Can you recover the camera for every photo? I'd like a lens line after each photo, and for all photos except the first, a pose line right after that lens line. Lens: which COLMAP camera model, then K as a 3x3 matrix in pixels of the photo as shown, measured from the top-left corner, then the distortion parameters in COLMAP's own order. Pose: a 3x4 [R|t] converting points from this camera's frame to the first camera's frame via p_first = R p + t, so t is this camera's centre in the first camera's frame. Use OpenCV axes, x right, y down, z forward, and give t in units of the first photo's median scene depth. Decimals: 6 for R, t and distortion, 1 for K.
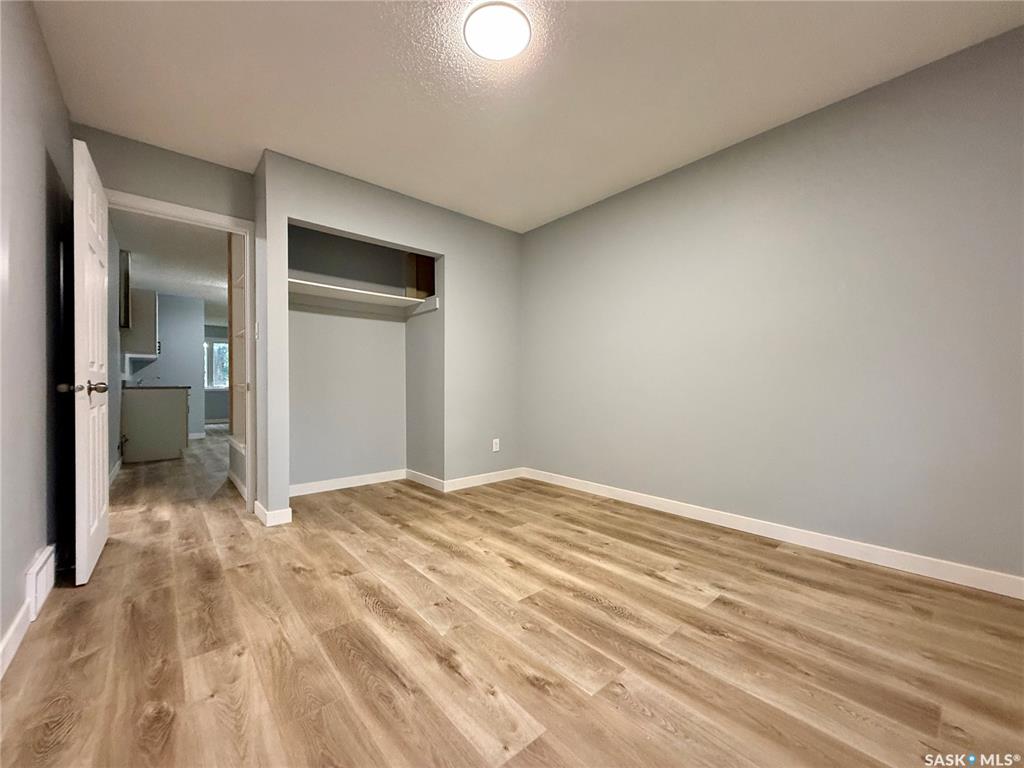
lens RADIAL K [[407.8, 0, 508.3], [0, 407.8, 384.8], [0, 0, 1]] dist [0.001113, 0.000081]
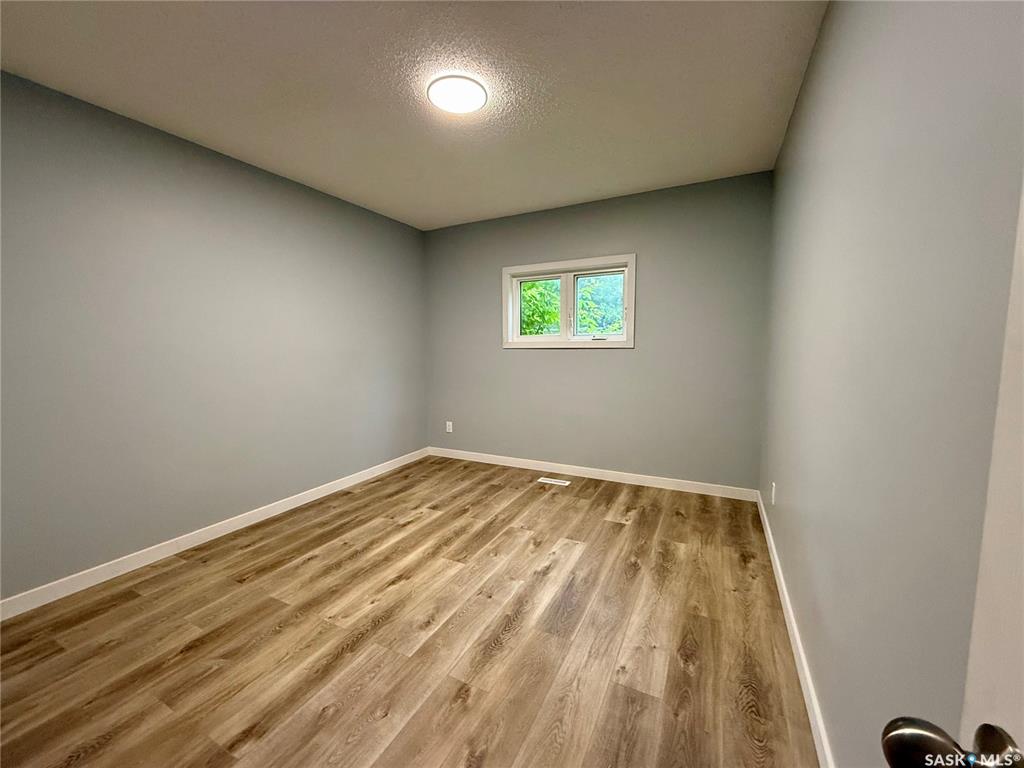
lens RADIAL K [[407.8, 0, 508.3], [0, 407.8, 384.8], [0, 0, 1]] dist [0.001113, 0.000081]
pose [[-0.377497, -0.084323, 0.922163, -1.073462], [0.009894, 0.995421, 0.095072, -0.155215], [-0.925958, 0.045013, -0.374934, 1.197647]]
